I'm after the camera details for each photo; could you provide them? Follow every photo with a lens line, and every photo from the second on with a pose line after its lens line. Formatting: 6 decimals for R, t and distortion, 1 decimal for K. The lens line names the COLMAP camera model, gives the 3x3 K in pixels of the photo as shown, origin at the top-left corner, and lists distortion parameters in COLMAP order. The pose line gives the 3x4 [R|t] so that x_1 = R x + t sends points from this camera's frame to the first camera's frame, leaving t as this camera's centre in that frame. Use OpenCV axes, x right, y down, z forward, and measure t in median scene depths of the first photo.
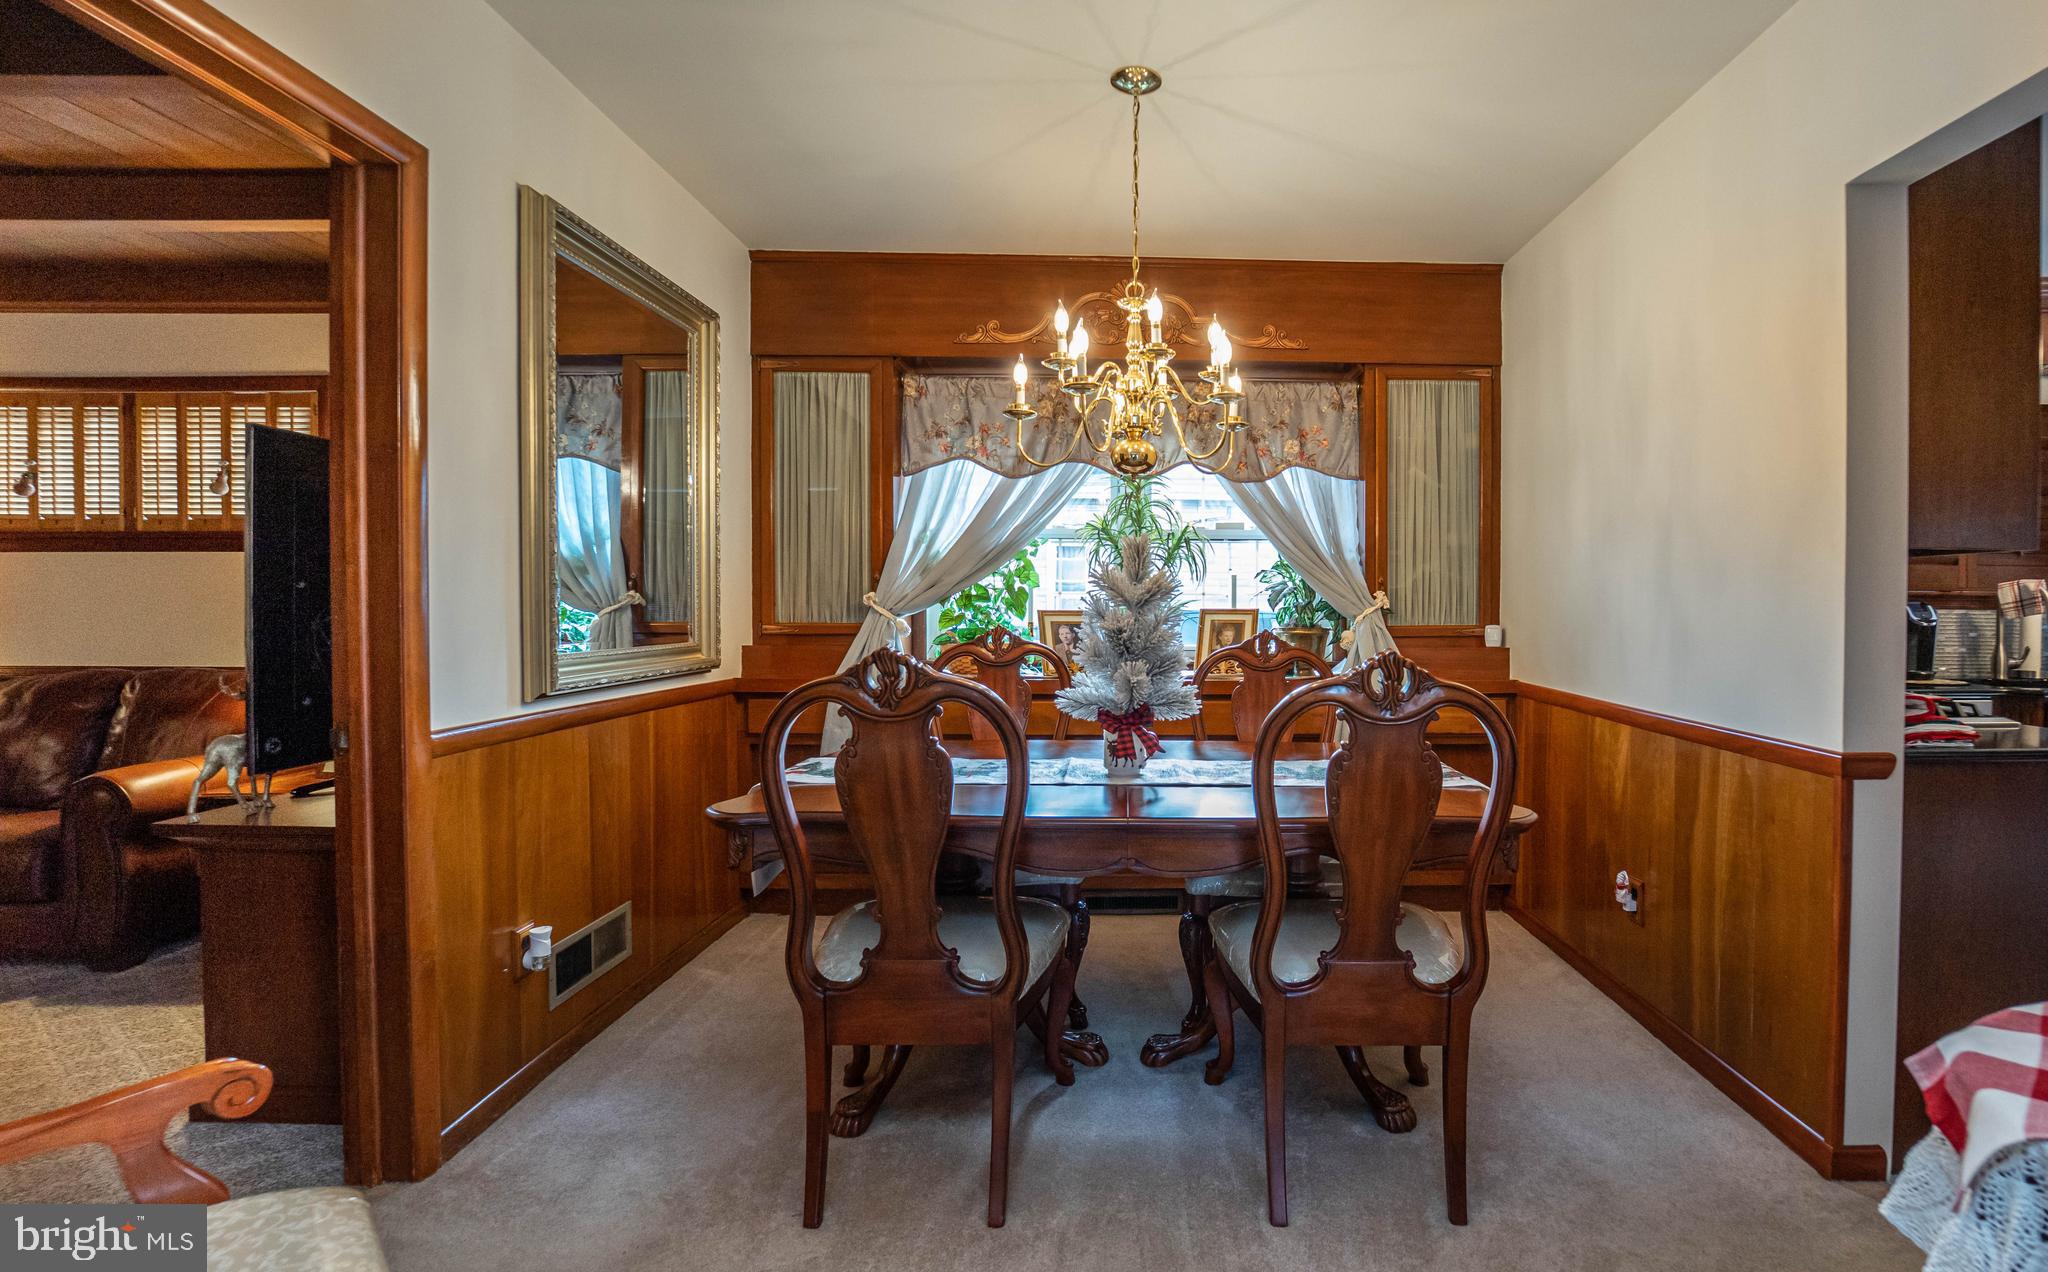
lens RADIAL K [[962.8, 0, 1172.9], [0, 962.8, 614.6], [0, 0, 1]] dist [-0.003414, 0.000675]
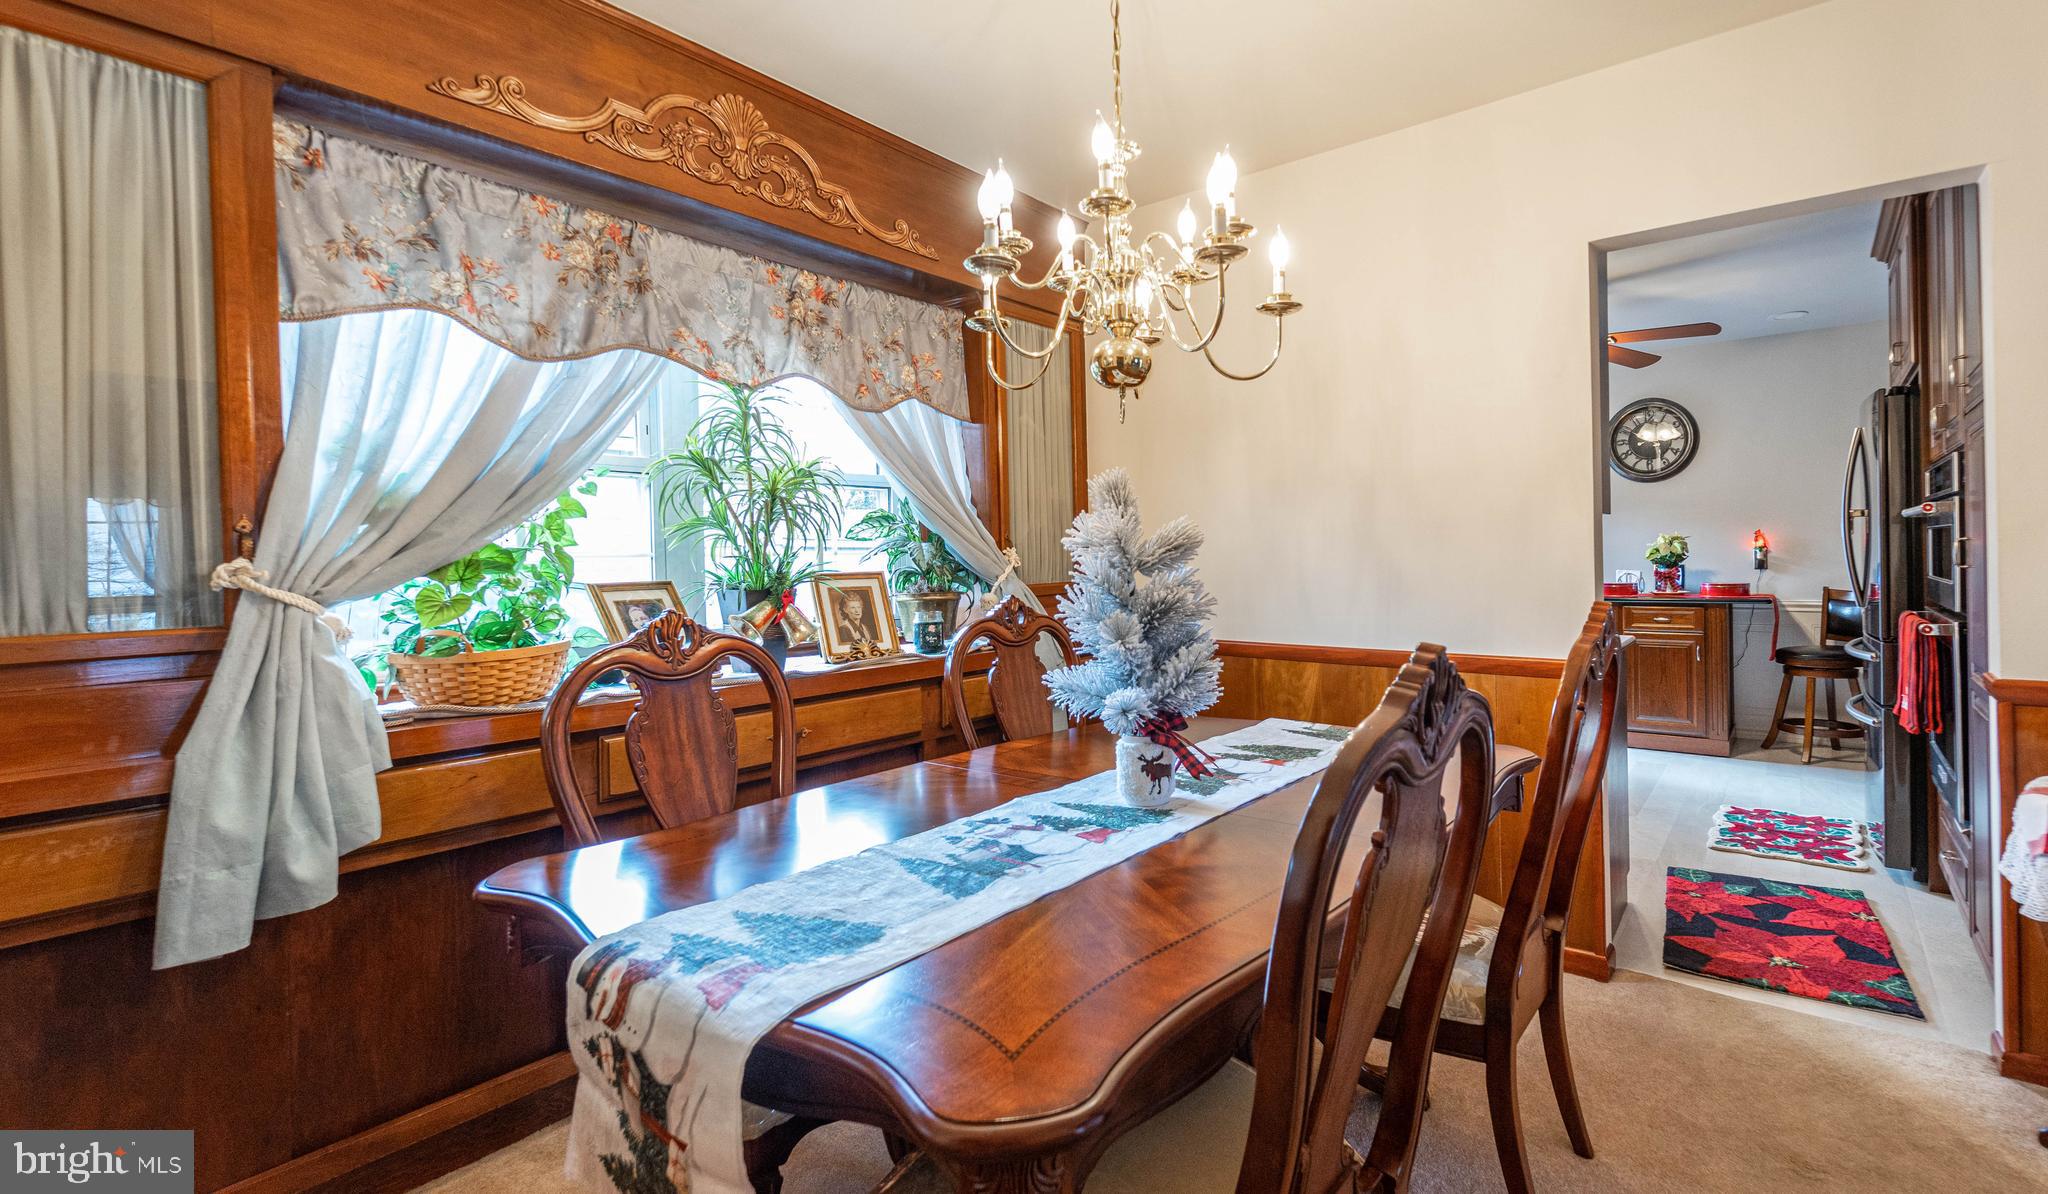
lens RADIAL K [[902.5, 0, 1136.6], [0, 902.5, 560.2], [0, 0, 1]] dist [0.000389, -0.001167]
pose [[0.618952, -0.018564, 0.785209, -0.373265], [0.029514, 0.999564, 0.000367, -0.009444], [-0.784874, 0.022948, 0.619230, 0.377531]]
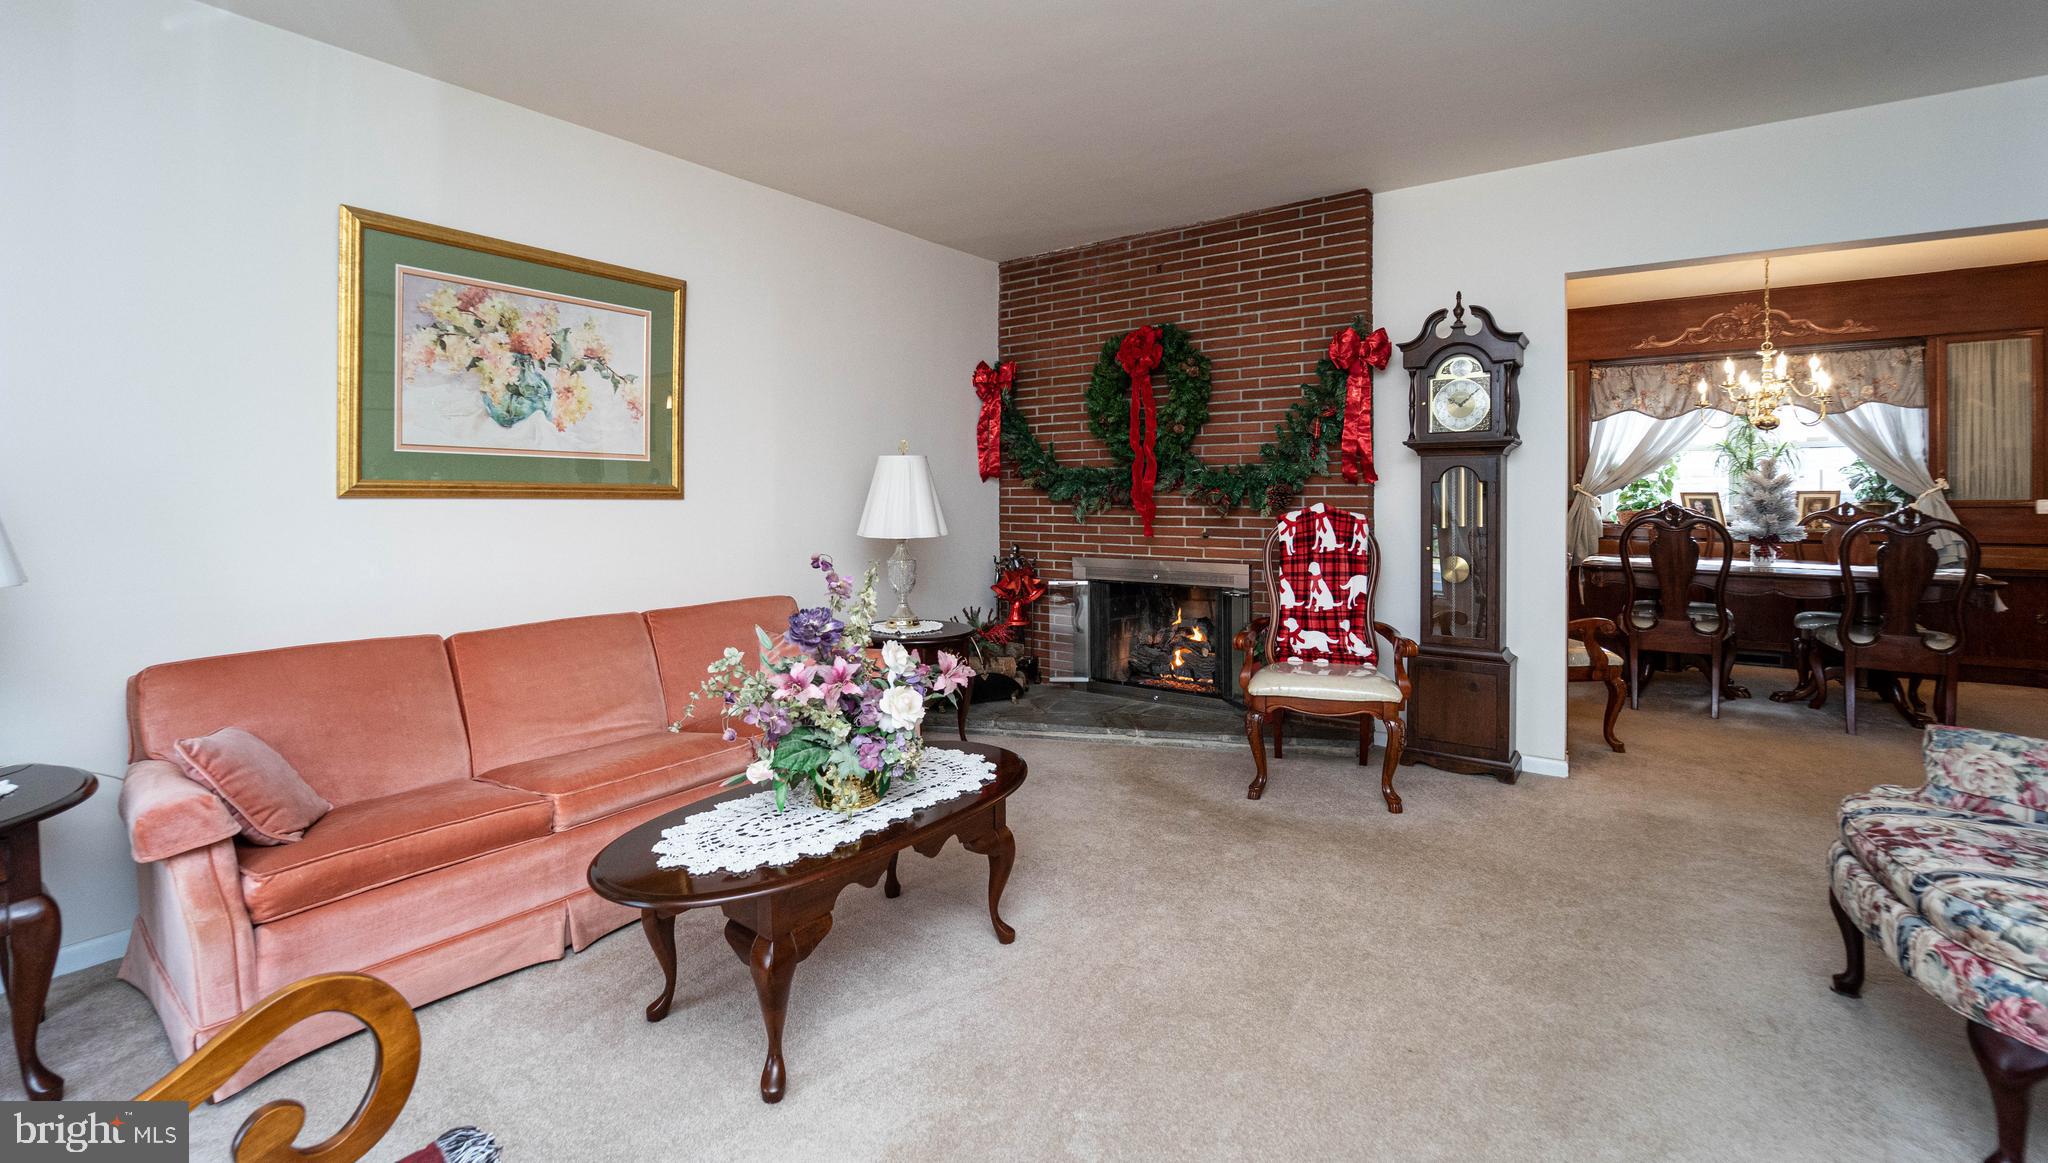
lens RADIAL K [[897.9, 0, 1061.3], [0, 897.9, 499.4], [0, 0, 1]] dist [-0.003857, -0.000226]
pose [[0.809540, -0.005213, -0.587041, -0.093268], [0.006027, 0.999982, -0.000568, 0.002628], [0.587034, -0.003079, 0.809557, -1.037127]]
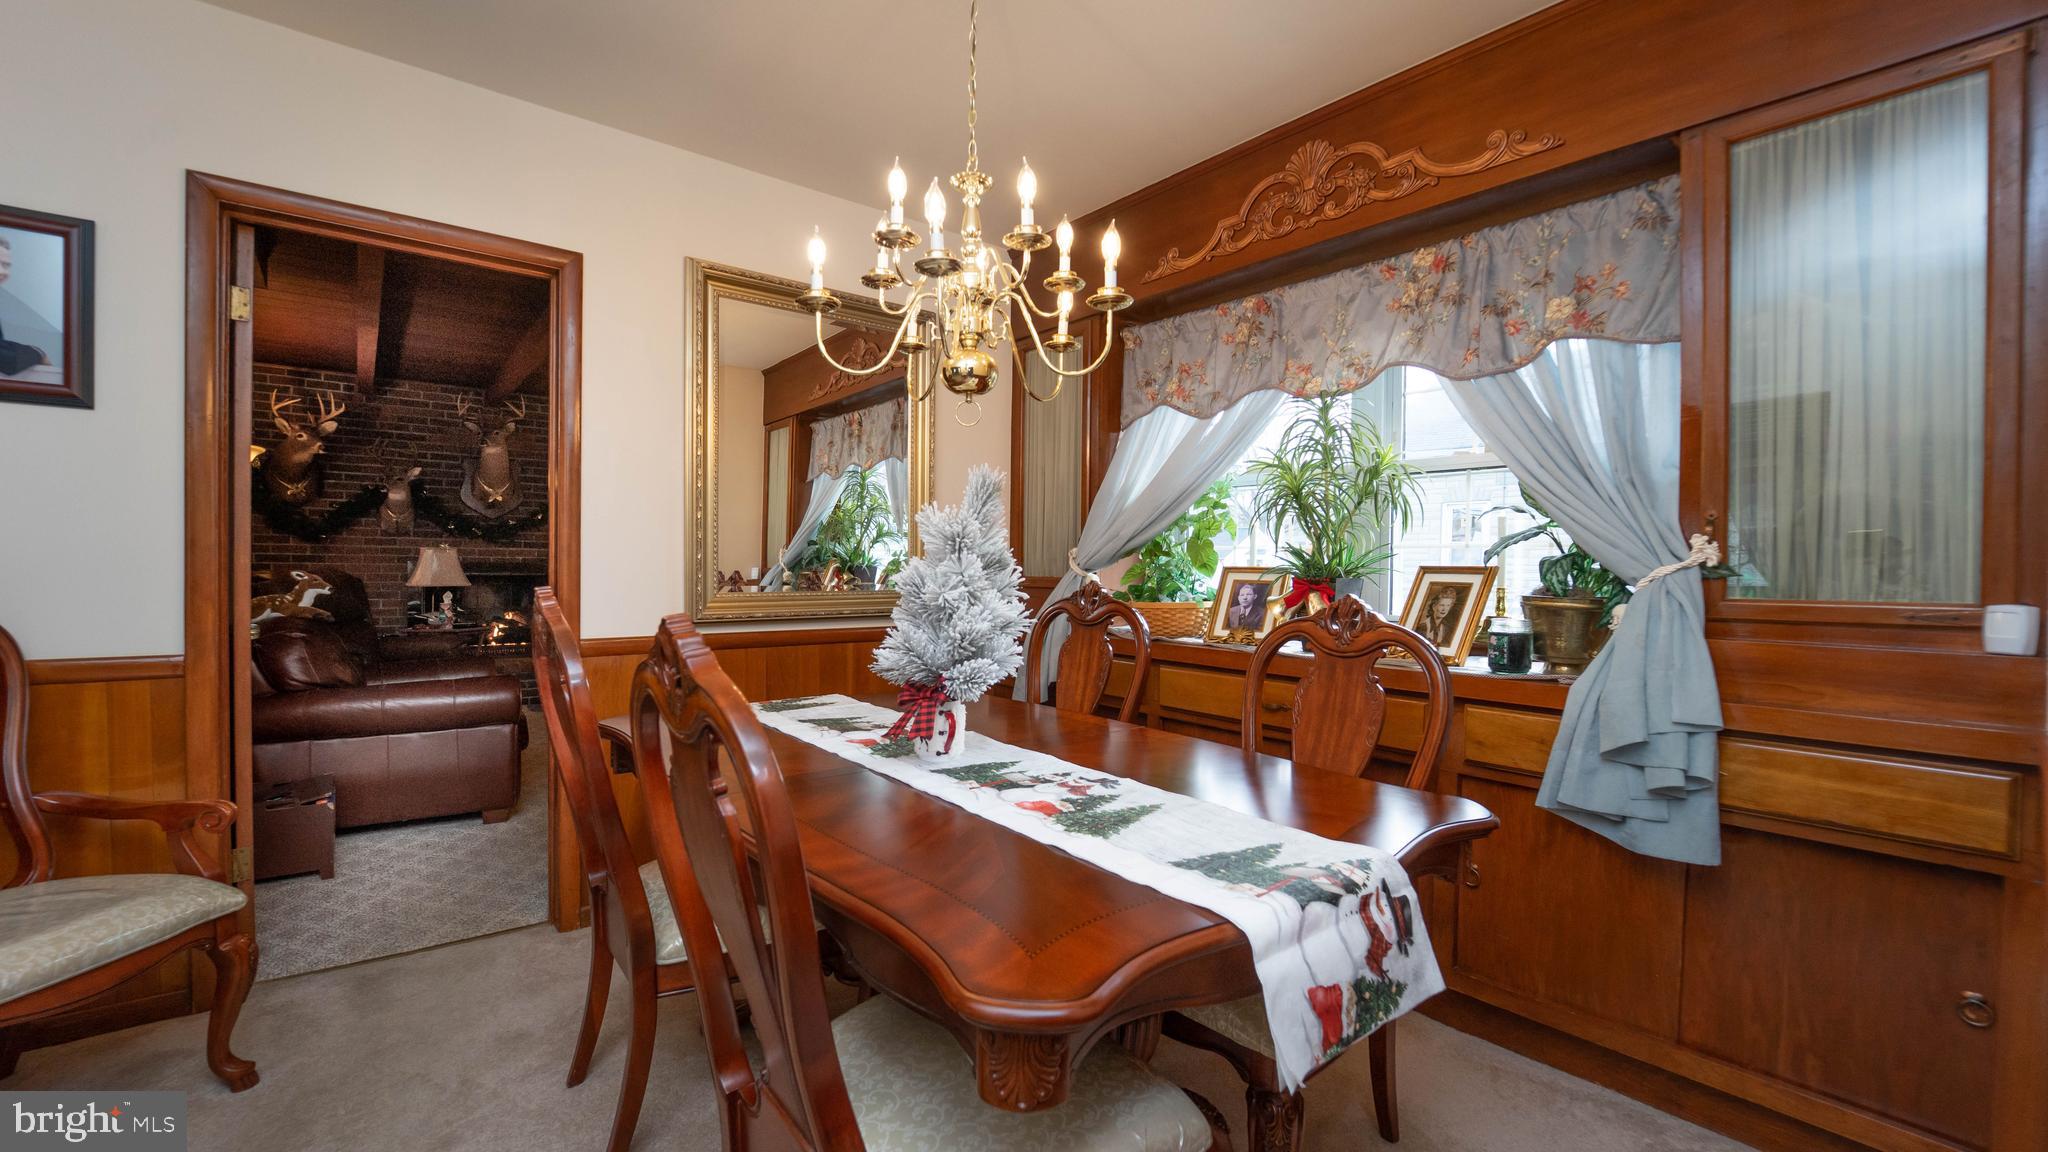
lens RADIAL K [[846.5, 0, 1019.1], [0, 846.5, 579.3], [0, 0, 1]] dist [-0.016073, -0.000138]
pose [[0.599531, 0.015018, -0.800211, 0.361205], [-0.011755, 0.999881, 0.009958, 0.001726], [0.800265, 0.003436, 0.599636, 0.394996]]
